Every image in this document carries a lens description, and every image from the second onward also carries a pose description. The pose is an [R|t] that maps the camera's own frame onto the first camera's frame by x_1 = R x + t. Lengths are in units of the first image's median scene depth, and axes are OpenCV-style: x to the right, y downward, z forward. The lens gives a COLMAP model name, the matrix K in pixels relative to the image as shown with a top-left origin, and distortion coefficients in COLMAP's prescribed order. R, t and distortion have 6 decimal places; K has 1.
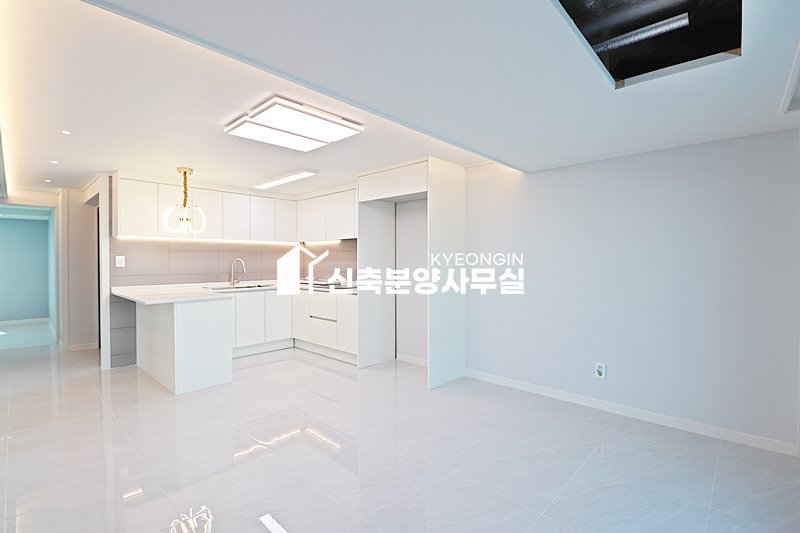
lens RADIAL K [[371.8, 0, 405.2], [0, 371.8, 260.1], [0, 0, 1]] dist [-0.008418, -0.008845]
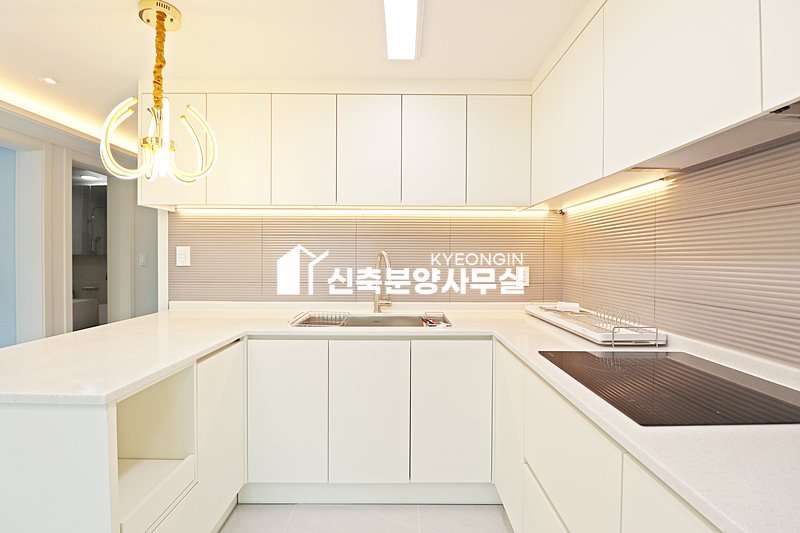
lens RADIAL K [[371.8, 0, 404.9], [0, 371.8, 261.0], [0, 0, 1]] dist [-0.008418, -0.008845]
pose [[0.677320, 0.012350, -0.735585, -0.134025], [-0.006282, 0.999920, 0.011004, 0.002538], [0.735661, -0.002832, 0.677344, 0.838196]]
